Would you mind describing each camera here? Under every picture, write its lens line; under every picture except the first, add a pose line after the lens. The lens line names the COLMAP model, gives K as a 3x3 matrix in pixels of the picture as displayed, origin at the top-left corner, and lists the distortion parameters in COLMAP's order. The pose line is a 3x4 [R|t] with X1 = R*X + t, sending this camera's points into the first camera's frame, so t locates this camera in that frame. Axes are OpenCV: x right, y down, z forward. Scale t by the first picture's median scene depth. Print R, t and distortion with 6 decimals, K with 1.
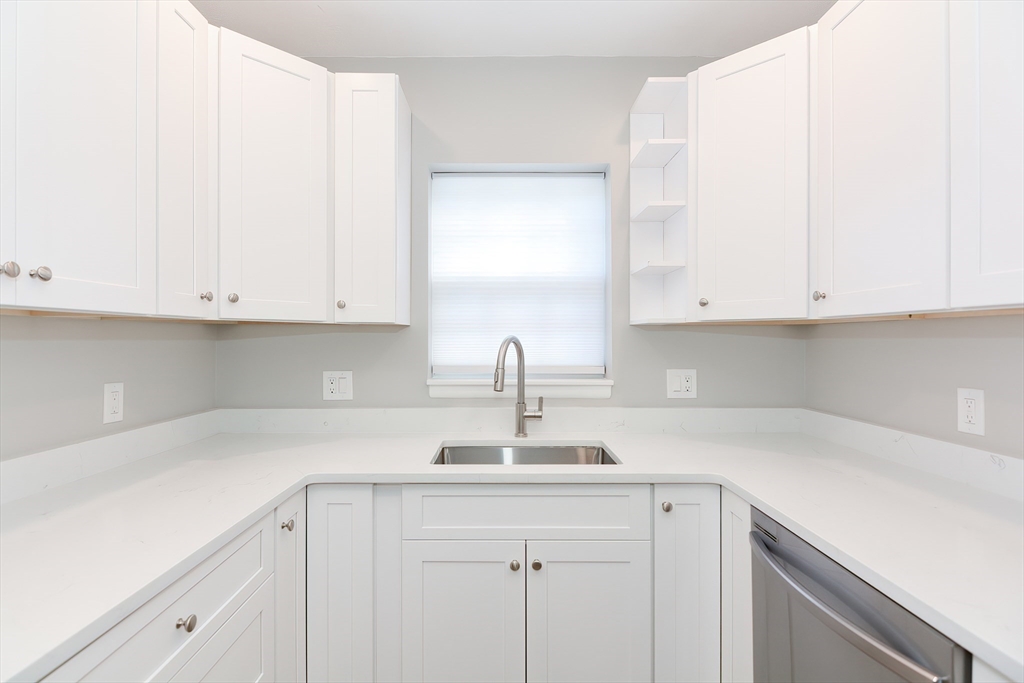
lens RADIAL K [[514.2, 0, 499.6], [0, 514.2, 340.7], [0, 0, 1]] dist [0.001889, -0.000039]
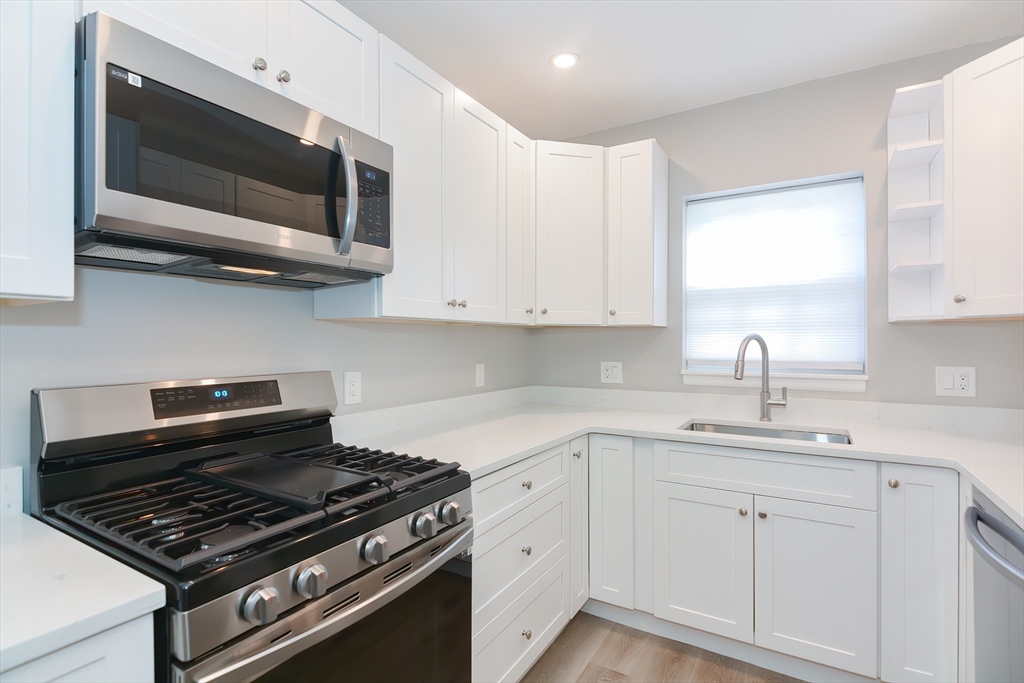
lens RADIAL K [[503.5, 0, 488.1], [0, 503.5, 341.9], [0, 0, 1]] dist [0.001864, -0.000083]
pose [[0.846898, -0.001429, -0.531753, 0.118403], [-0.000264, 0.999995, -0.003107, 0.012318], [0.531755, 0.002771, 0.846894, -0.301135]]
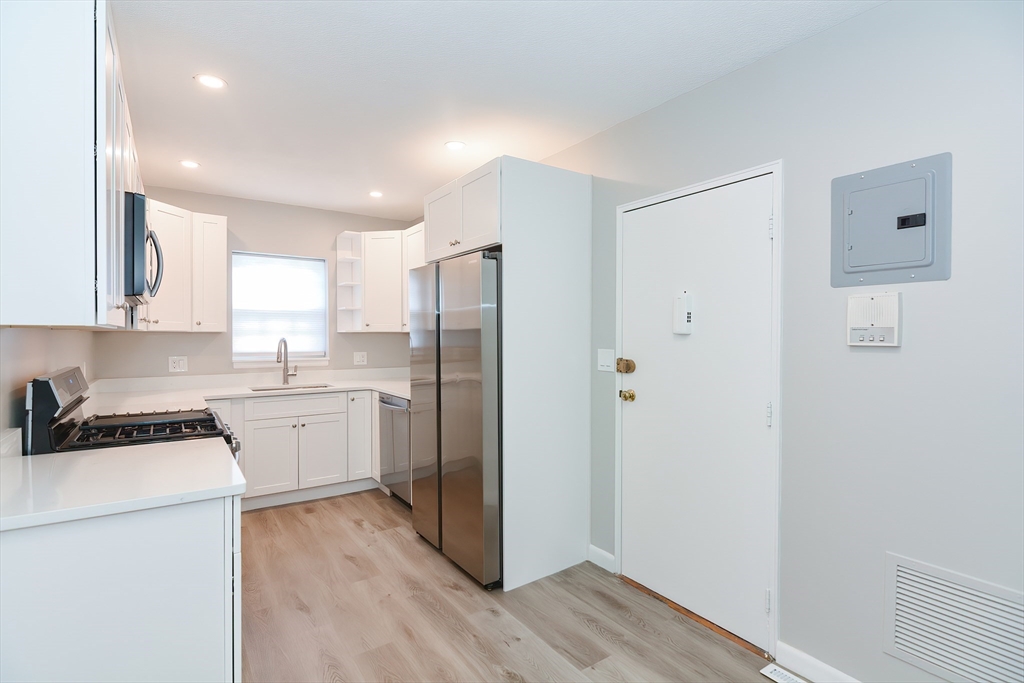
lens RADIAL K [[505.4, 0, 504.5], [0, 505.4, 337.8], [0, 0, 1]] dist [0.034336, -0.000450]
pose [[0.831321, -0.002928, 0.555785, -0.385752], [0.002721, 0.999996, 0.001198, -0.008811], [-0.555786, 0.000517, 0.831325, -1.299258]]
